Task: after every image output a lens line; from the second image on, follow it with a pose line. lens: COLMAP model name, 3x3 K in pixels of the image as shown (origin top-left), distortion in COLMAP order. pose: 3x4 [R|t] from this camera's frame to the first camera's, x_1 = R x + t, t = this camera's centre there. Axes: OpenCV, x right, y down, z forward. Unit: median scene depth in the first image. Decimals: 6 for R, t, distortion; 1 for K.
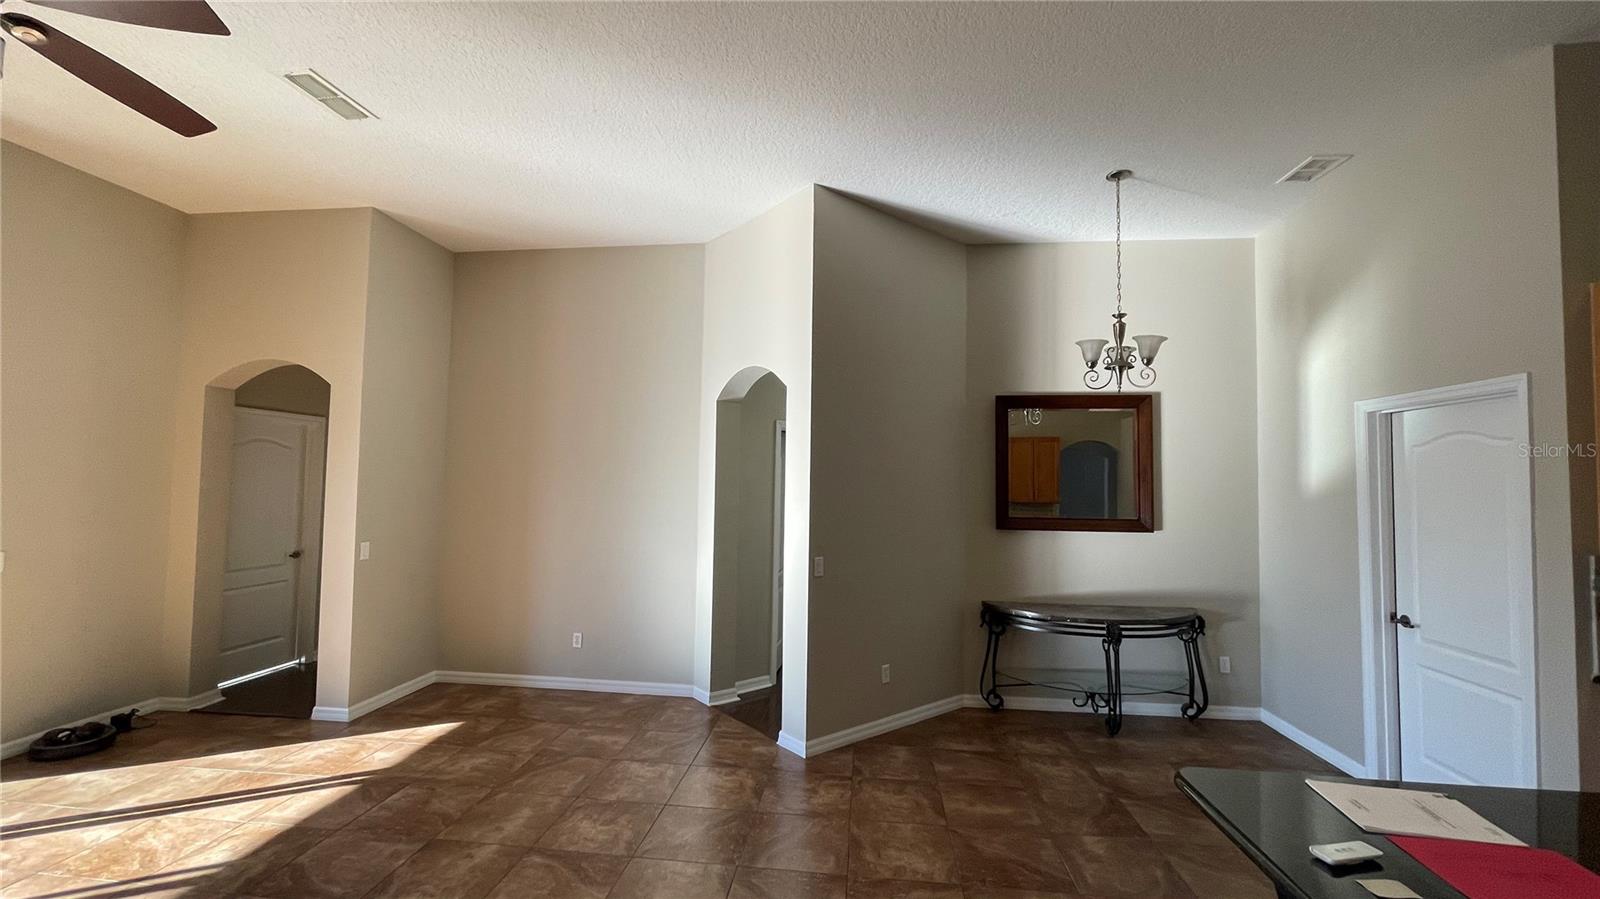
lens RADIAL K [[649.5, 0, 796.0], [0, 649.5, 450.3], [0, 0, 1]] dist [-0.000942, 0.000536]
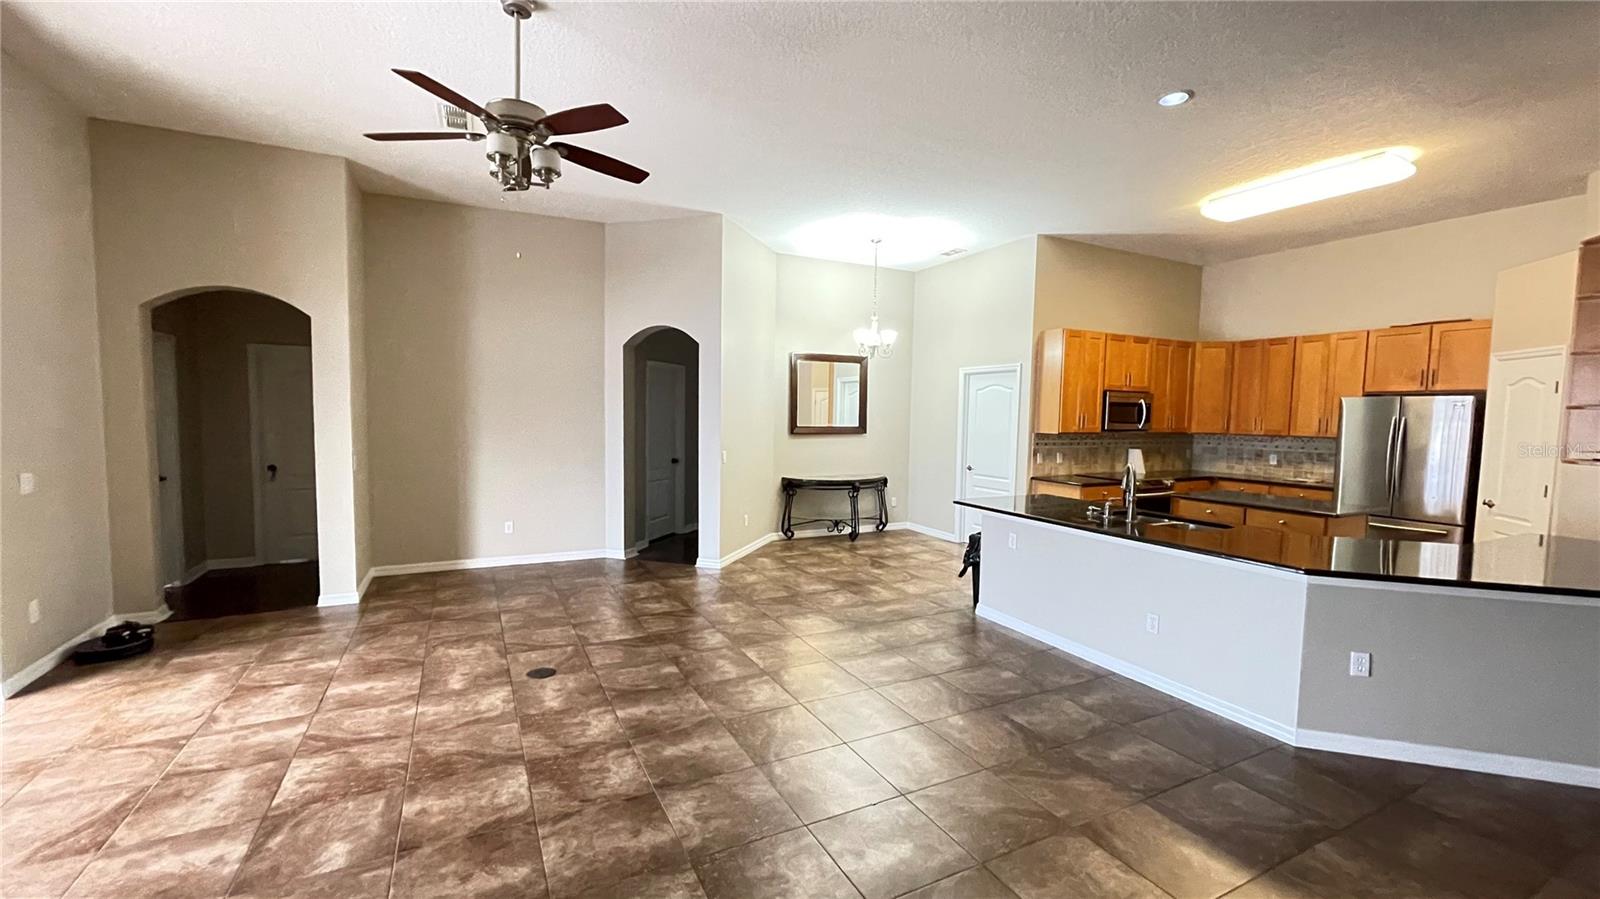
lens RADIAL K [[649.5, 0, 799.2], [0, 649.5, 442.8], [0, 0, 1]] dist [-0.000942, 0.000536]
pose [[0.831000, -0.031242, 0.555394, -0.648452], [-0.029398, 0.994560, 0.099934, -0.023203], [-0.555495, -0.099373, 0.825561, -0.415095]]
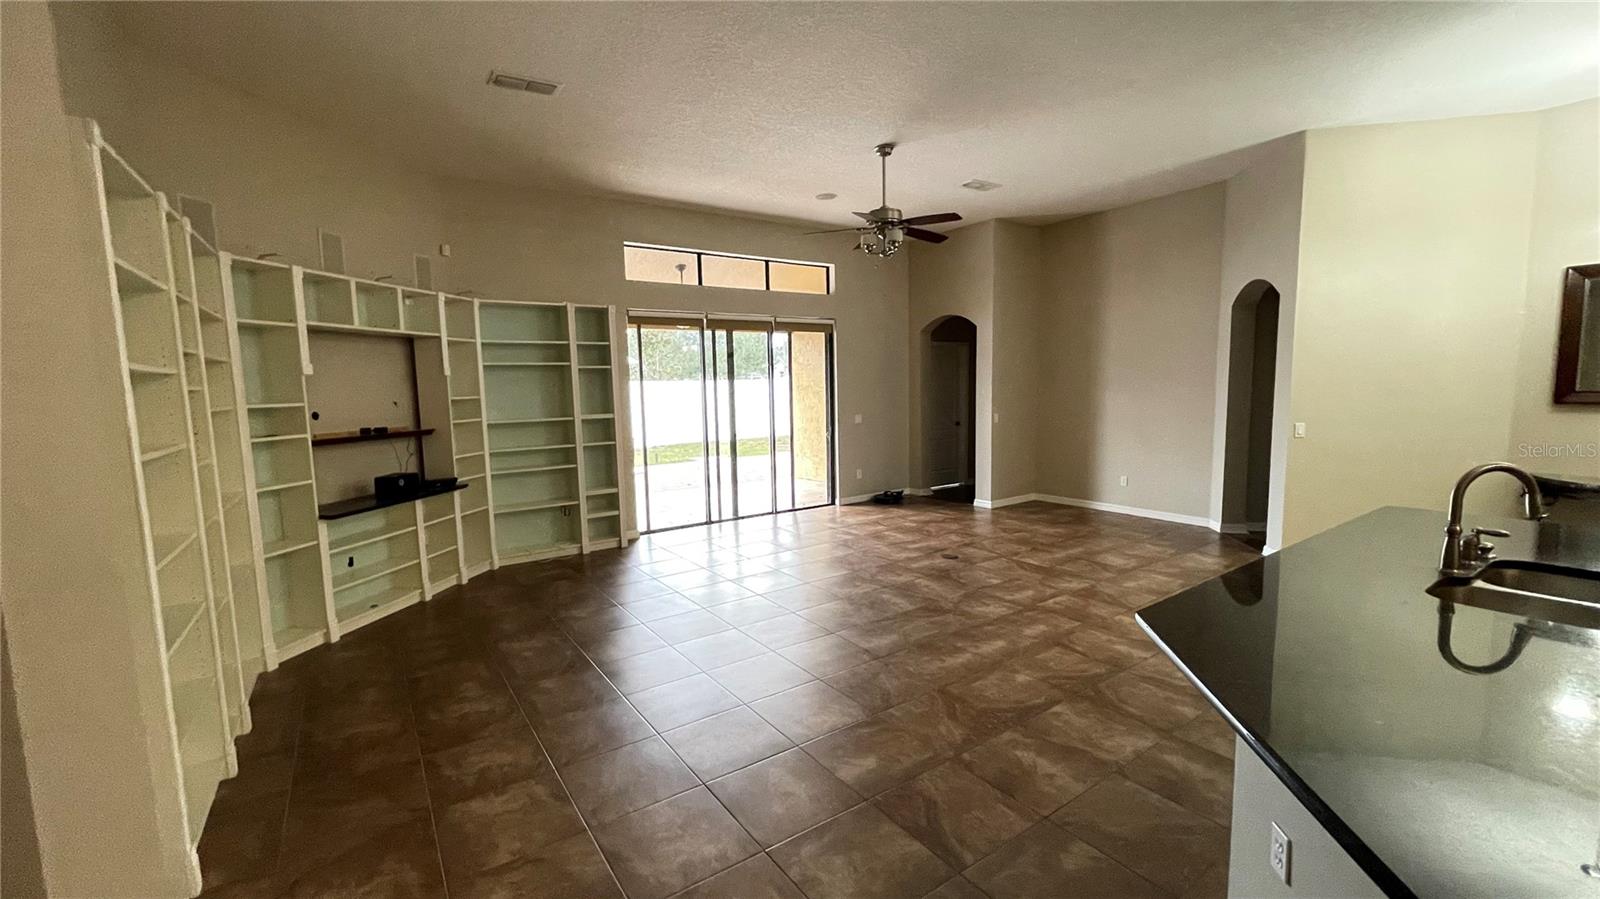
lens RADIAL K [[649.5, 0, 792.1], [0, 649.5, 450.3], [0, 0, 1]] dist [-0.000942, 0.000536]
pose [[0.655435, 0.045627, -0.753872, 0.328862], [0.071288, 0.989979, 0.121897, -0.017614], [0.751879, -0.133637, 0.645615, -0.603788]]
